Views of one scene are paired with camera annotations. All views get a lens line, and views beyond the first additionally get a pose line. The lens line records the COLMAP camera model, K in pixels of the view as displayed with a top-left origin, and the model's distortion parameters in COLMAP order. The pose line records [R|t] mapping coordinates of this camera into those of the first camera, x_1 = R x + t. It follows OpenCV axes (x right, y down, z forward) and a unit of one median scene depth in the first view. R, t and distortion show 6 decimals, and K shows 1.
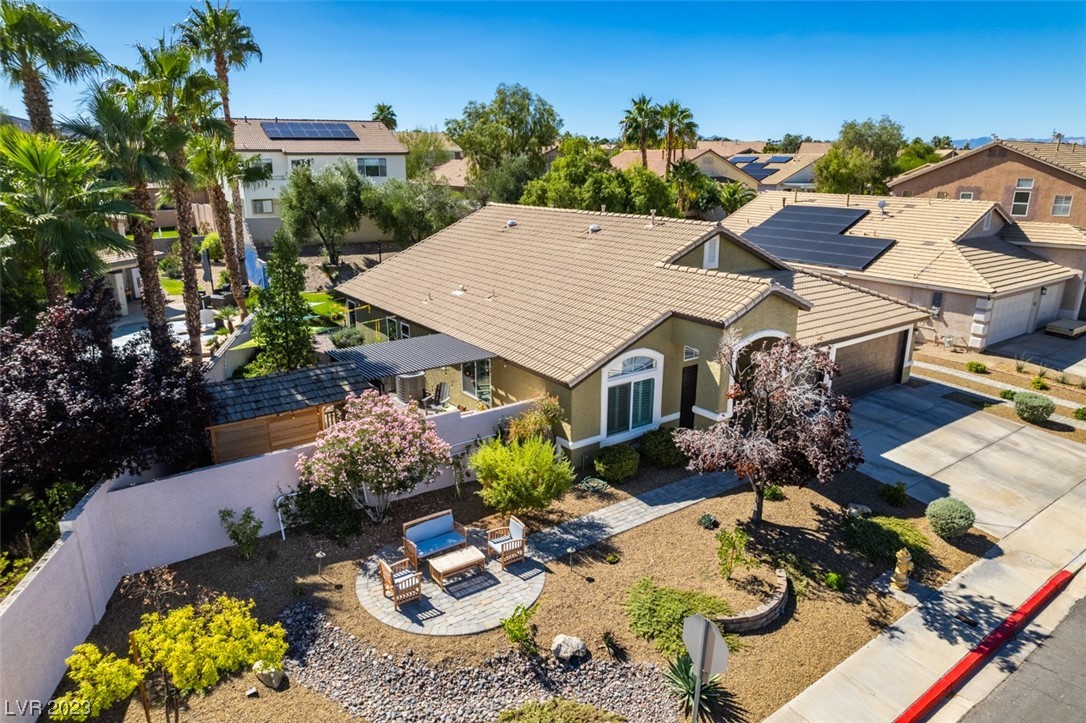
lens RADIAL K [[695.1, 0, 548.0], [0, 695.1, 365.7], [0, 0, 1]] dist [-0.090261, 0.083261]
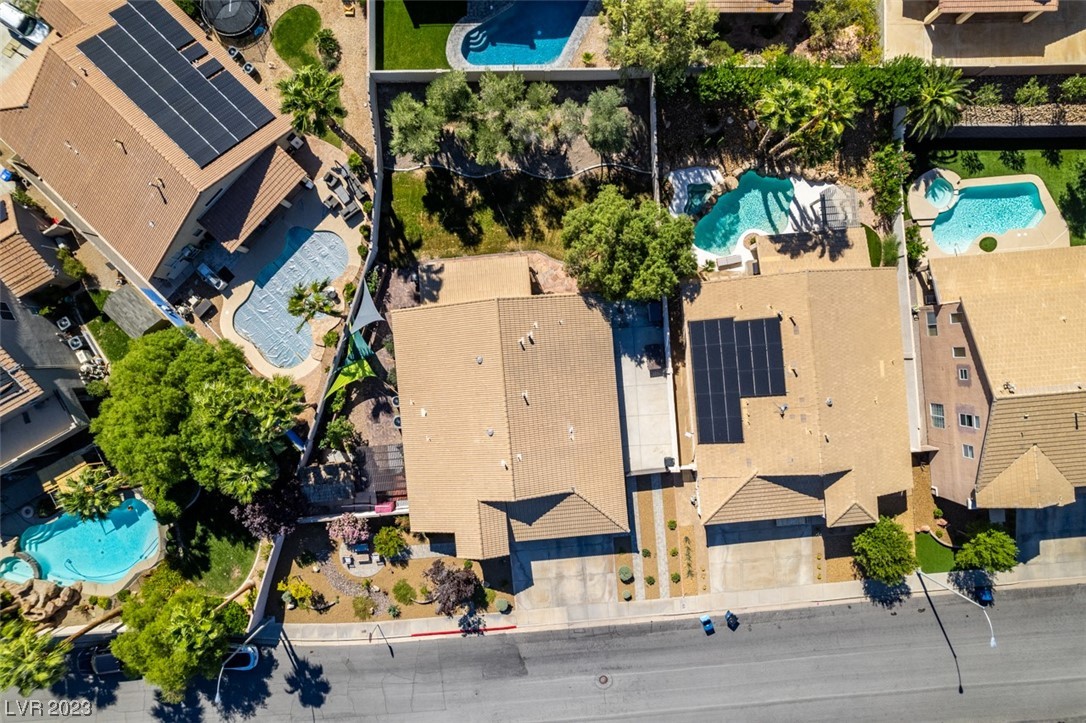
lens RADIAL K [[695.1, 0, 548.0], [0, 695.1, 365.7], [0, 0, 1]] dist [-0.090261, 0.083261]
pose [[0.851223, 0.524503, -0.017783, 0.229119], [-0.140263, 0.260025, 0.955360, -3.385309], [0.505713, -0.810730, 0.294908, 1.066622]]
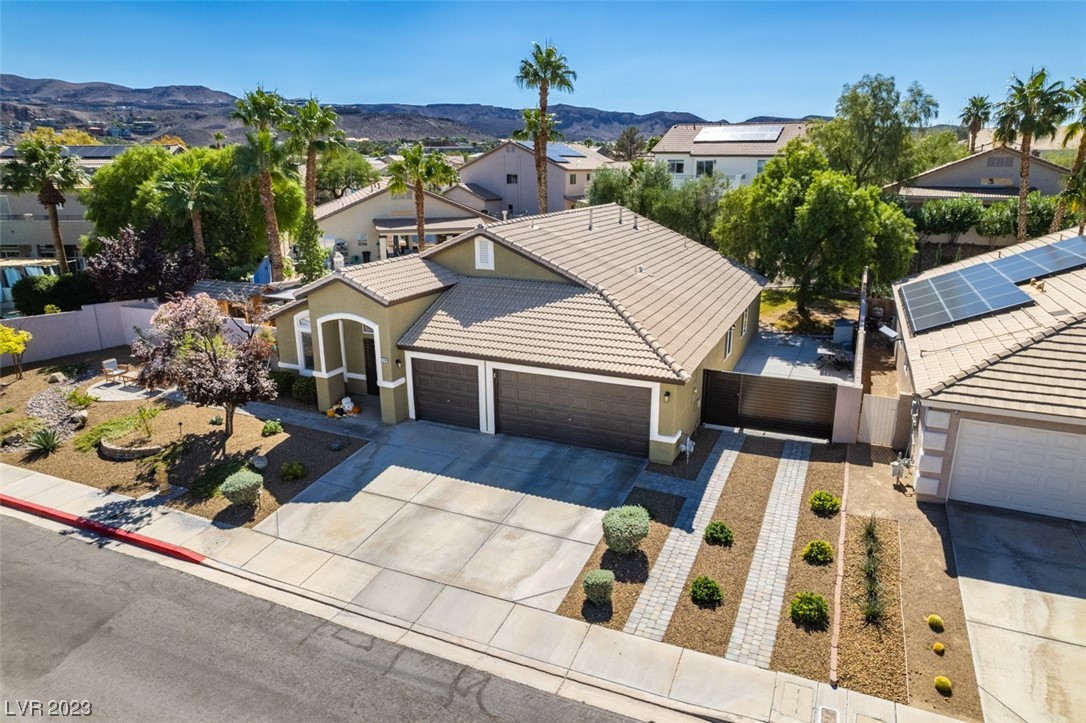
lens RADIAL K [[695.1, 0, 548.0], [0, 695.1, 365.7], [0, 0, 1]] dist [-0.090261, 0.083261]
pose [[0.497868, 0.242120, -0.832770, 1.728485], [-0.241141, 0.961021, 0.135242, -0.241523], [0.833054, 0.133482, 0.536846, 0.791676]]
